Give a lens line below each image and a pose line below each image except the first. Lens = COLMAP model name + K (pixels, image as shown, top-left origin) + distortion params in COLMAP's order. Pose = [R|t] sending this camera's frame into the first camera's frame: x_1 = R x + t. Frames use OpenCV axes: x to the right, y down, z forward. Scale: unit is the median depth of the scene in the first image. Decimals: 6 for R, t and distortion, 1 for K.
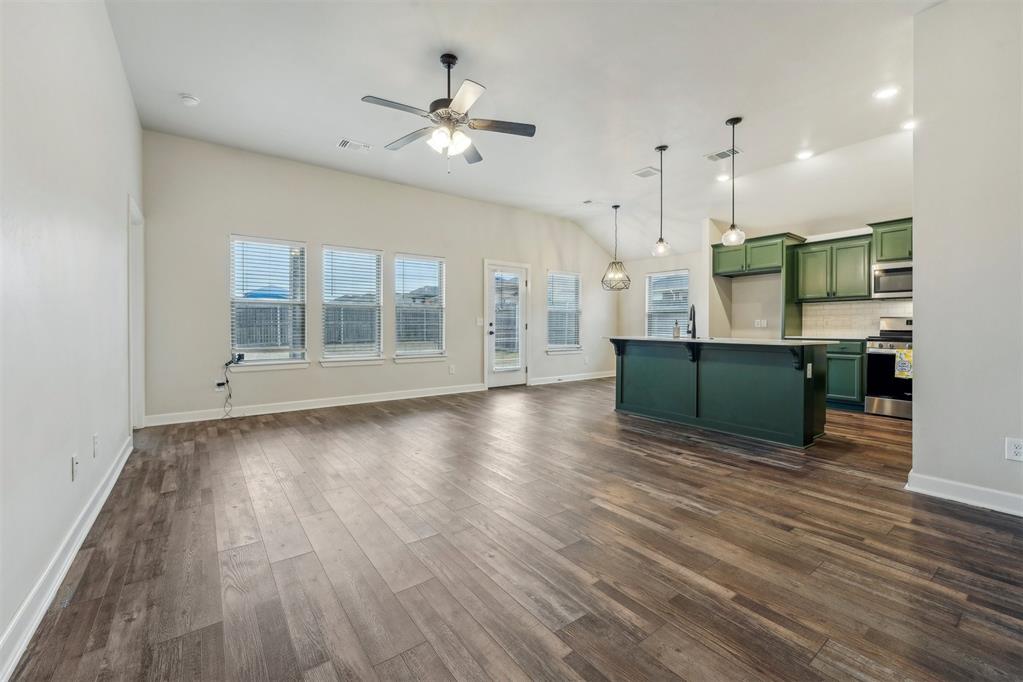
lens RADIAL K [[411.5, 0, 510.7], [0, 411.5, 334.0], [0, 0, 1]] dist [0.003311, 0.000369]
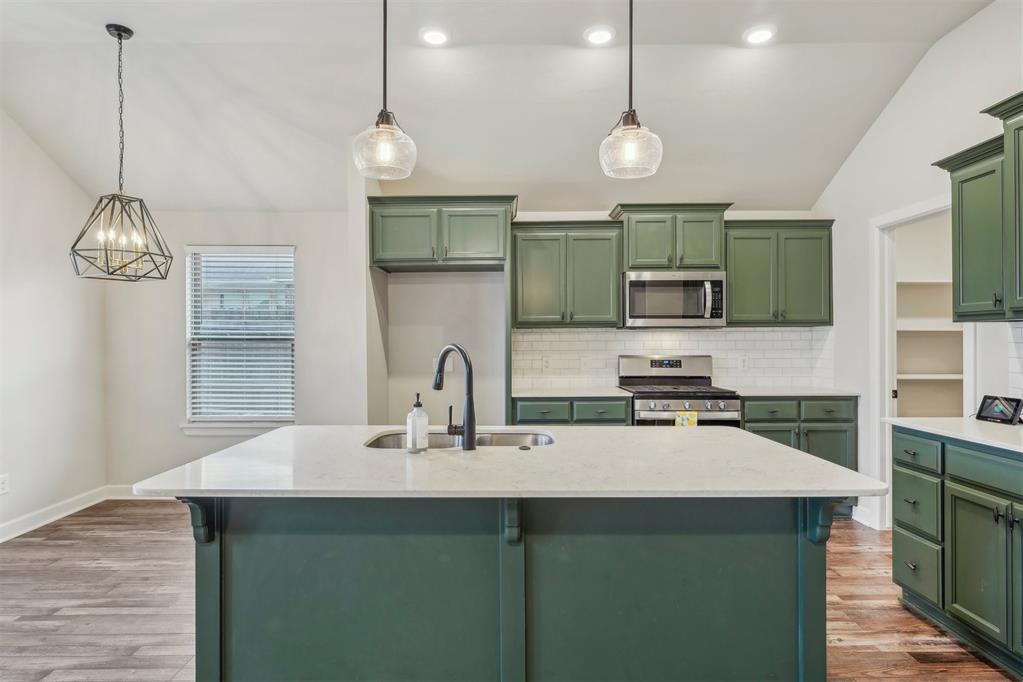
lens RADIAL K [[573.6, 0, 508.0], [0, 573.6, 337.6], [0, 0, 1]] dist [0.001674, 0.000558]
pose [[0.593893, -0.004949, 0.804529, 0.083929], [0.022261, 0.999699, -0.010283, -0.061152], [-0.804236, 0.024017, 0.593825, 0.598370]]
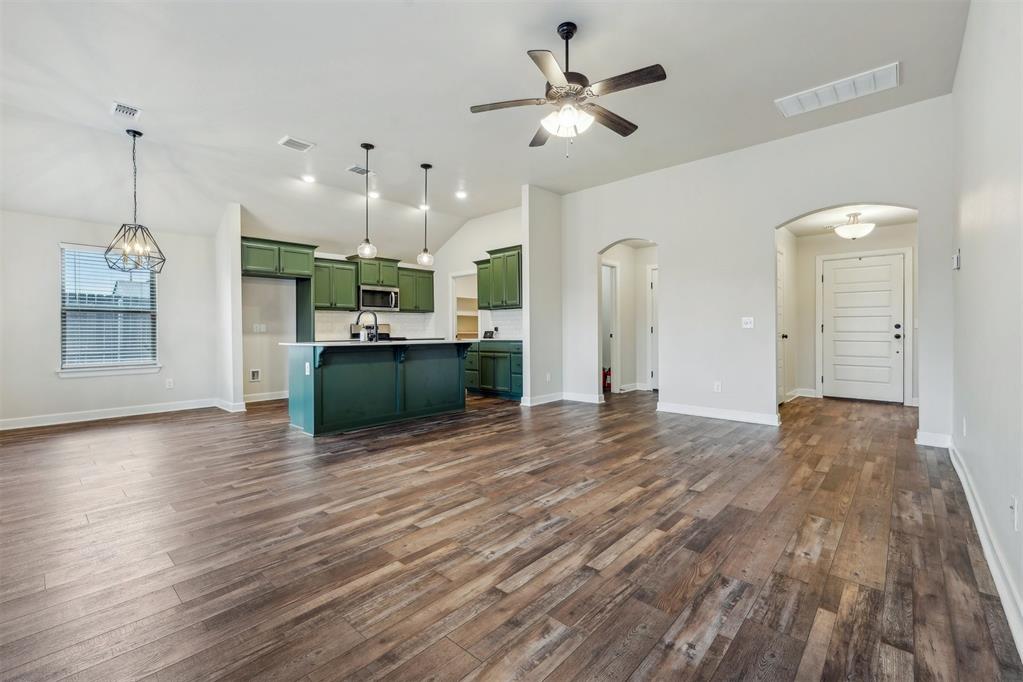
lens RADIAL K [[438.7, 0, 510.9], [0, 438.7, 334.5], [0, 0, 1]] dist [0.002816, -0.000198]
pose [[-0.188570, -0.011469, 0.981993, -0.602265], [0.026231, 0.999516, 0.016711, -0.015857], [-0.981709, 0.028910, -0.188178, 0.740208]]
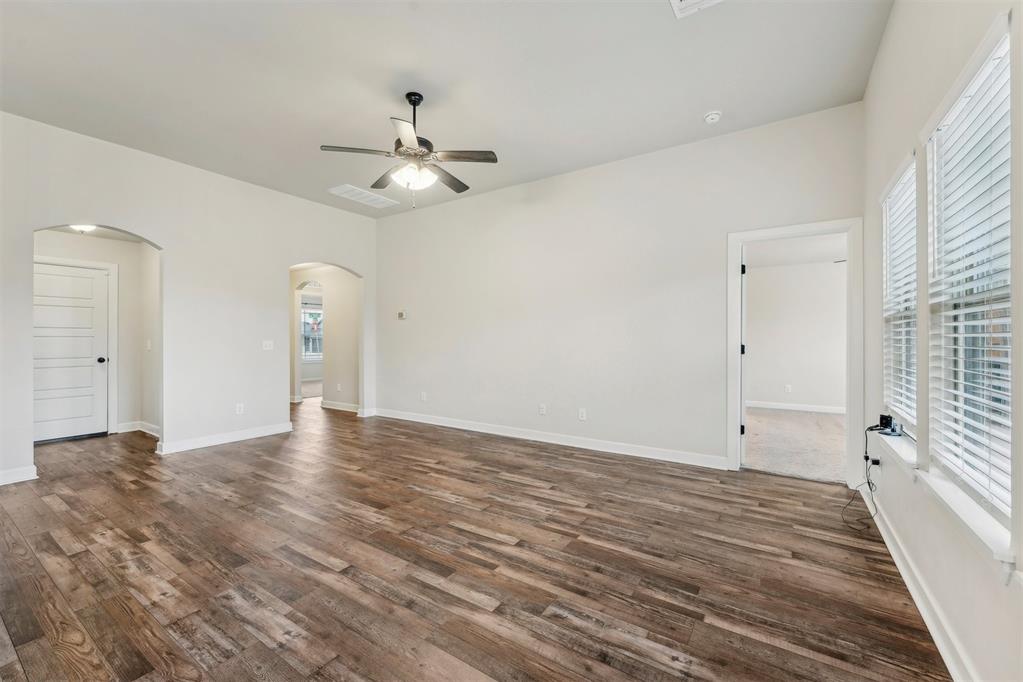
lens RADIAL K [[414.4, 0, 511.5], [0, 414.4, 341.0], [0, 0, 1]] dist [-0.000806, -0.000086]
pose [[-0.941504, -0.003466, -0.336985, -0.017540], [-0.011709, 0.999680, 0.022432, -0.049907], [0.336799, 0.025066, -0.941243, 1.160543]]
